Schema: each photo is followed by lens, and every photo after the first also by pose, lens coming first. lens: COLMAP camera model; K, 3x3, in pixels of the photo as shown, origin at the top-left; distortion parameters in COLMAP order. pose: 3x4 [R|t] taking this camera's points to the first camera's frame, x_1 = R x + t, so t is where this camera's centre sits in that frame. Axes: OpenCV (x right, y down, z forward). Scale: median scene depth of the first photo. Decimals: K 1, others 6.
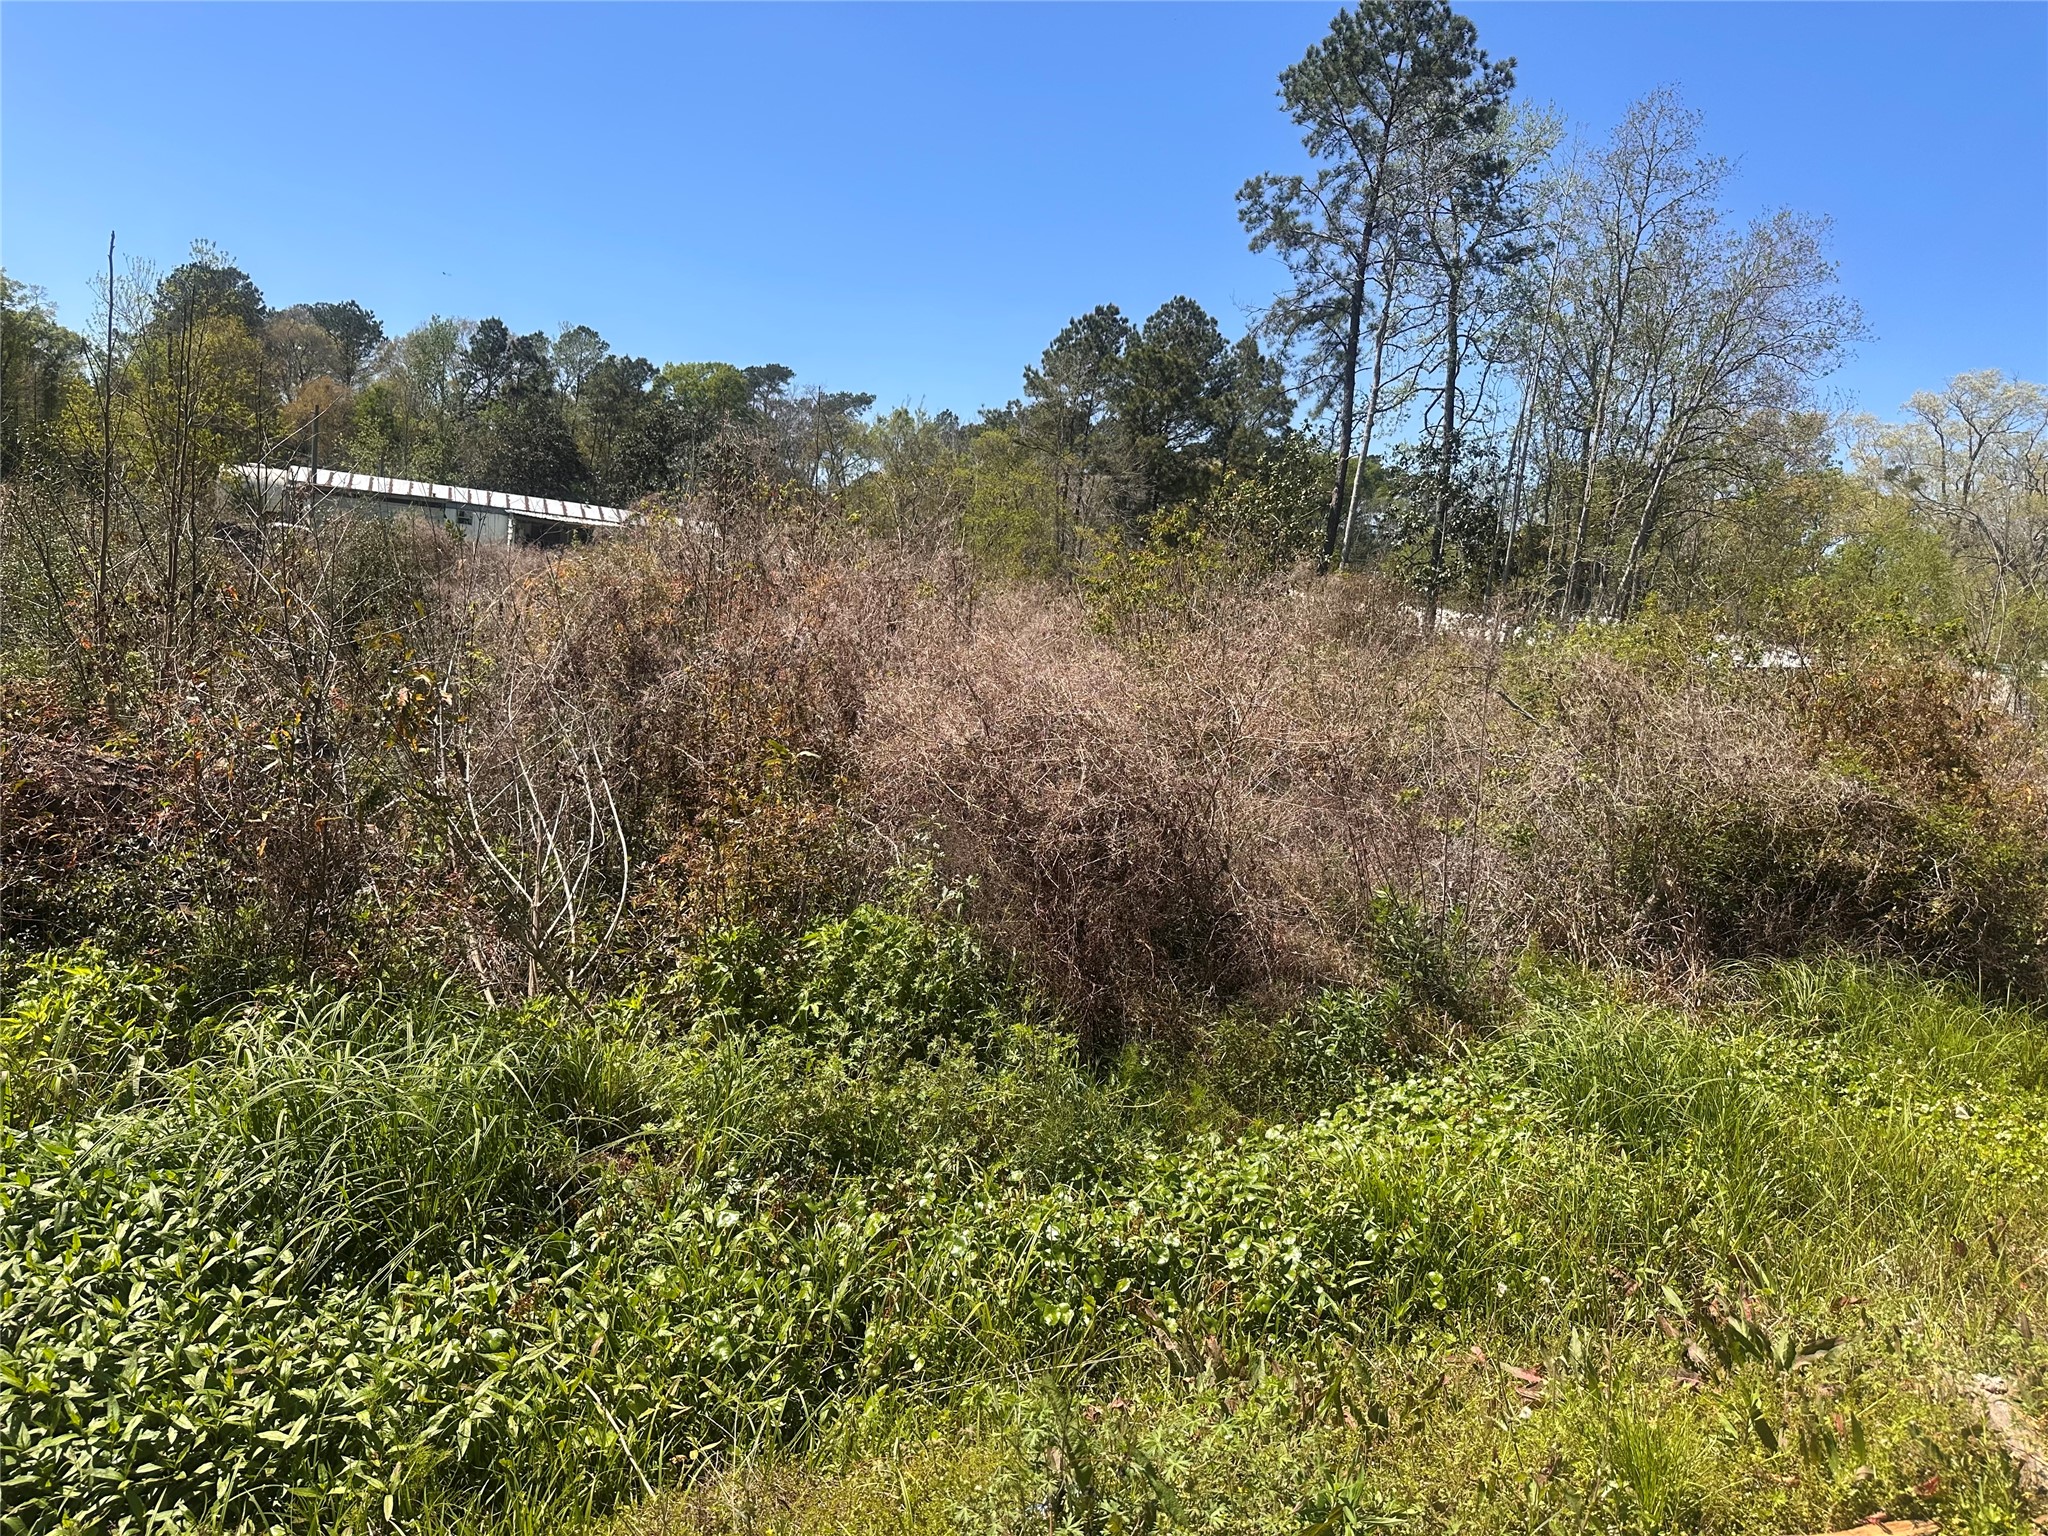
lens RADIAL K [[1434.7, 0, 1013.4], [0, 1434.7, 738.5], [0, 0, 1]] dist [0.049960, -0.087755]
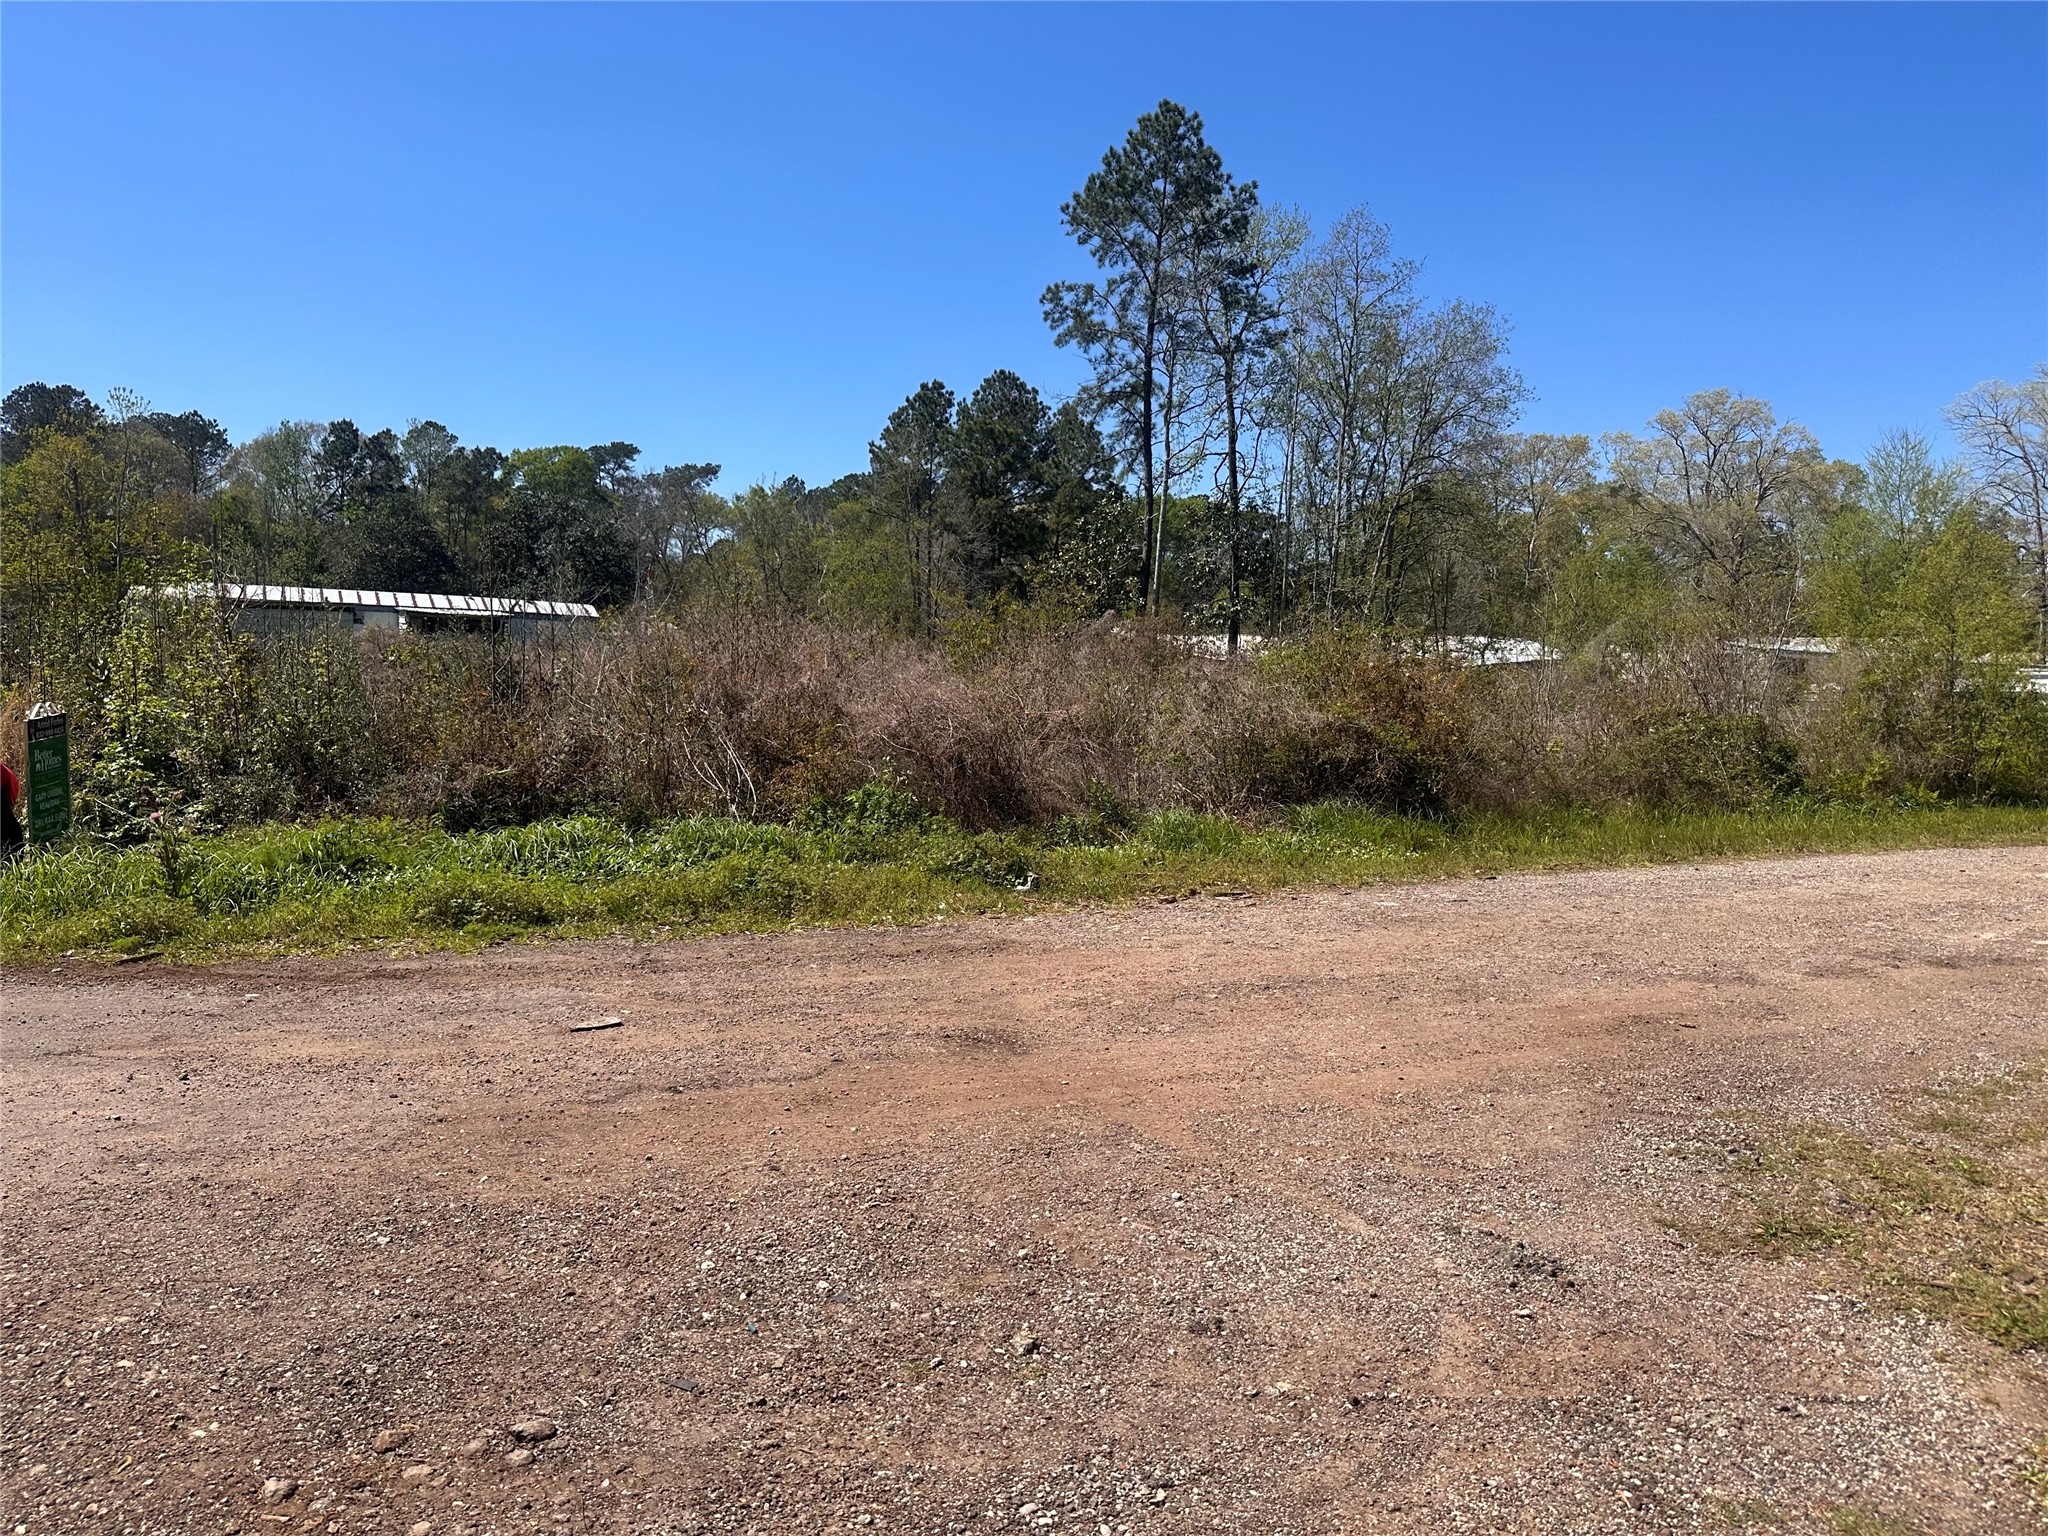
lens RADIAL K [[1430.7, 0, 1024.0], [0, 1430.7, 768.0], [0, 0, 1]] dist [0.075309, -0.112205]
pose [[0.991453, -0.084765, 0.099178, -0.009843], [0.086085, 0.996246, -0.009099, 0.016830], [-0.098035, 0.017559, 0.995028, -0.186790]]
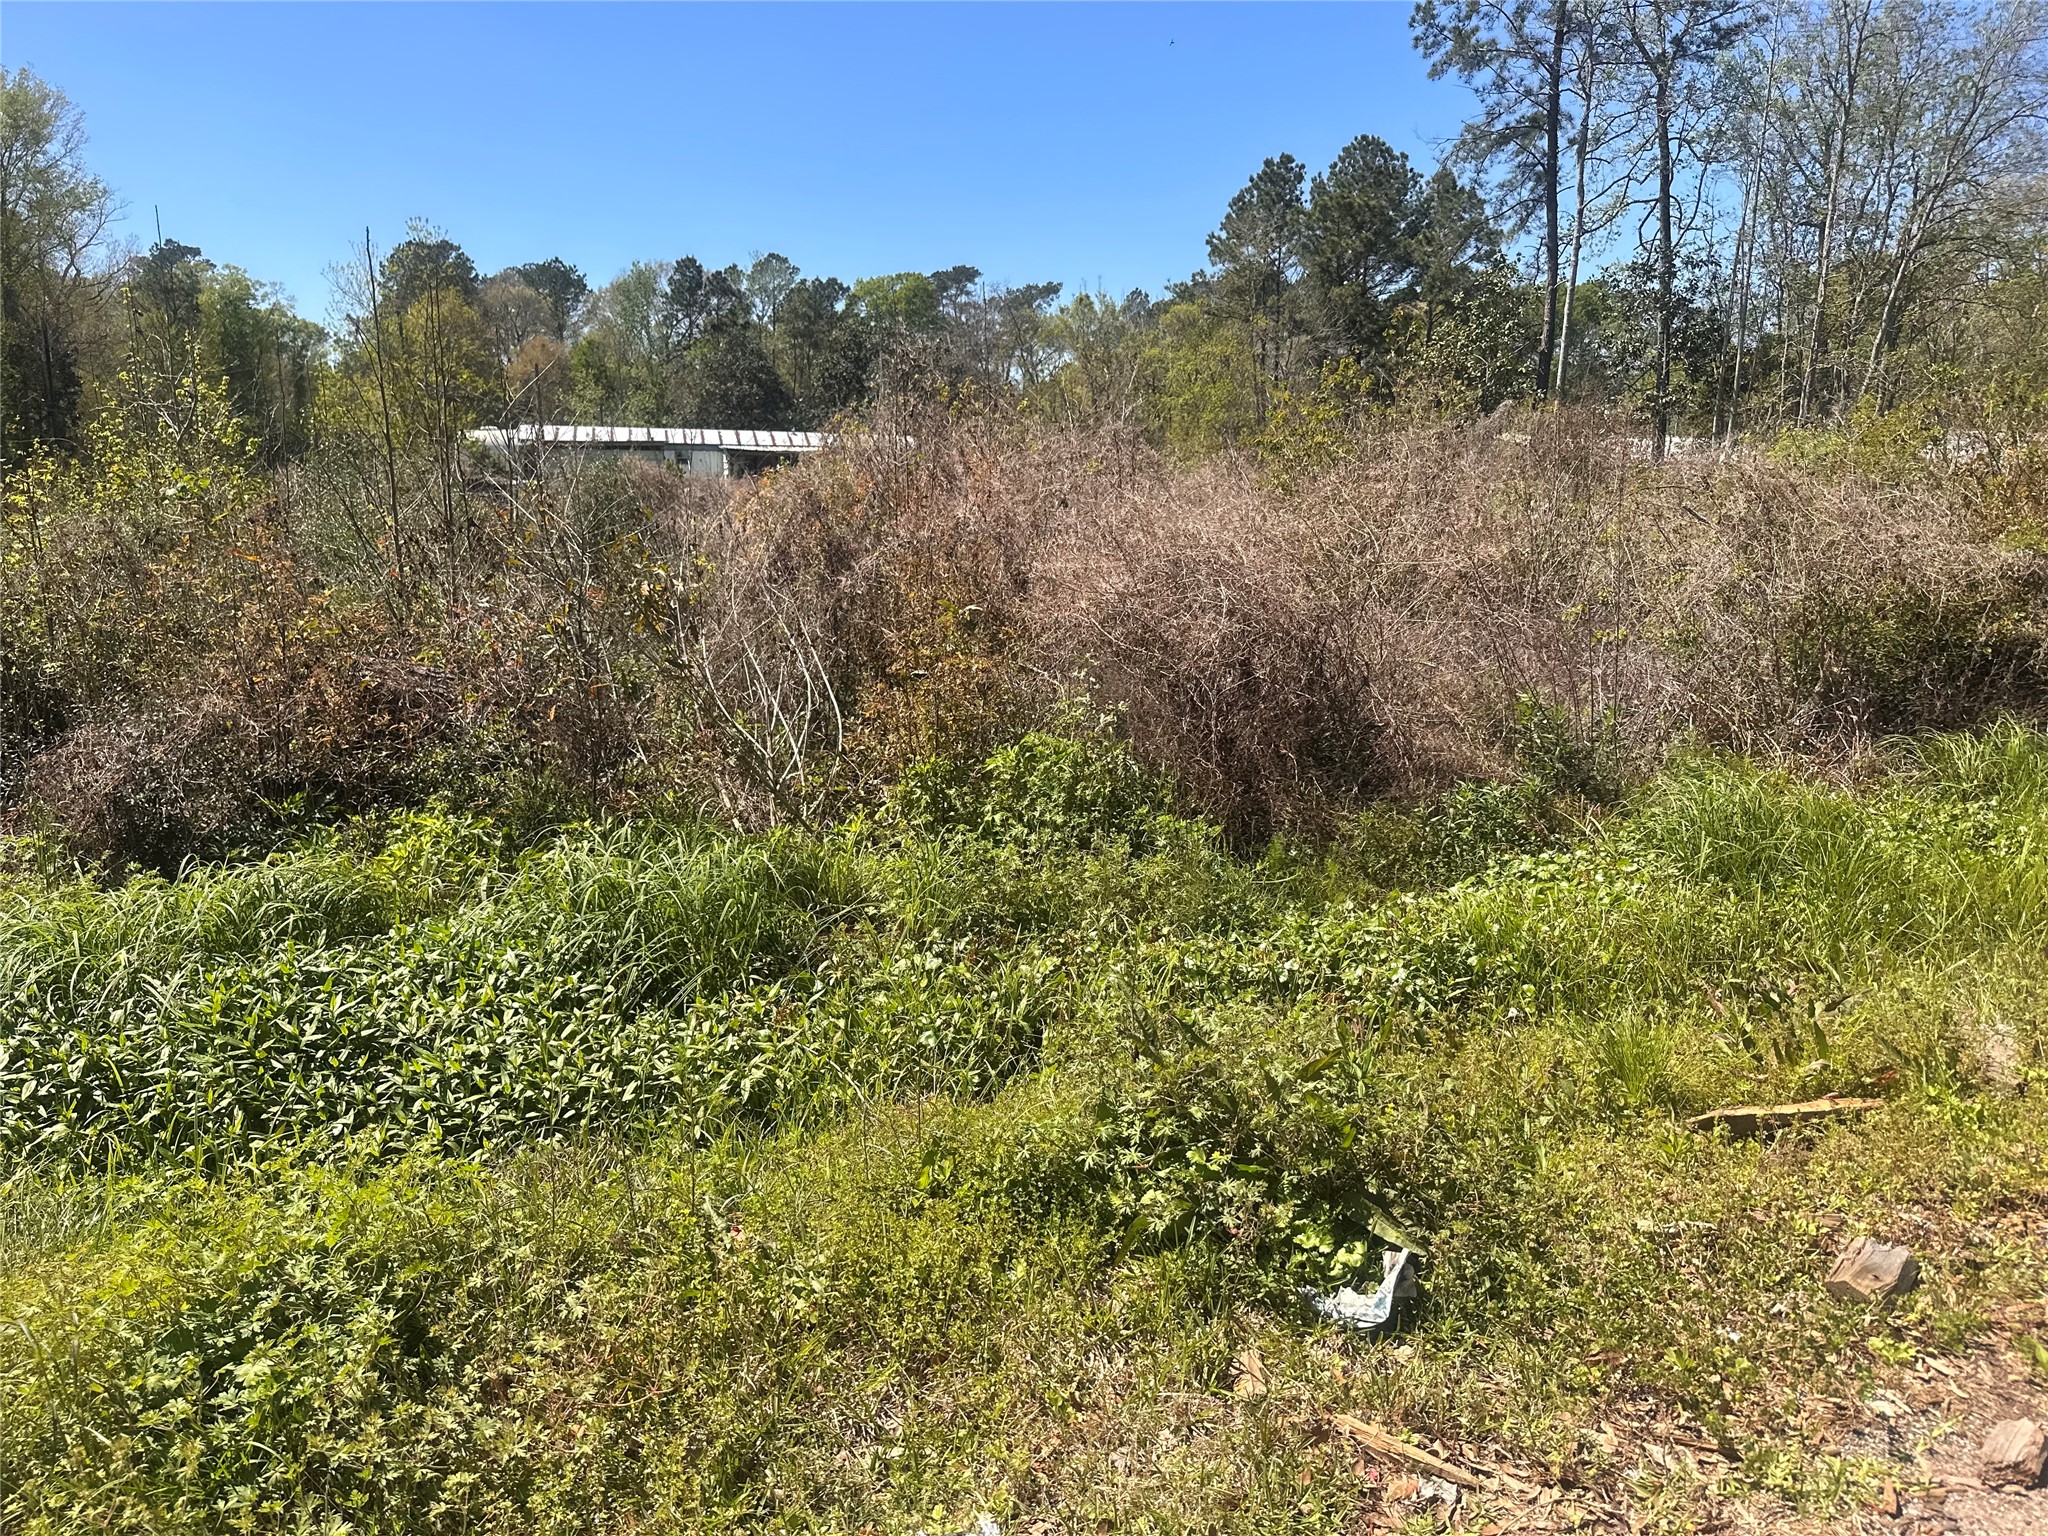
lens RADIAL K [[1431.2, 0, 1024.0], [0, 1431.2, 768.0], [0, 0, 1]] dist [0.045474, -0.078435]
pose [[0.985123, -0.079187, -0.152520, 0.007969], [0.093236, 0.991812, 0.087270, 0.005321], [0.144360, -0.100192, 0.984440, -0.019530]]
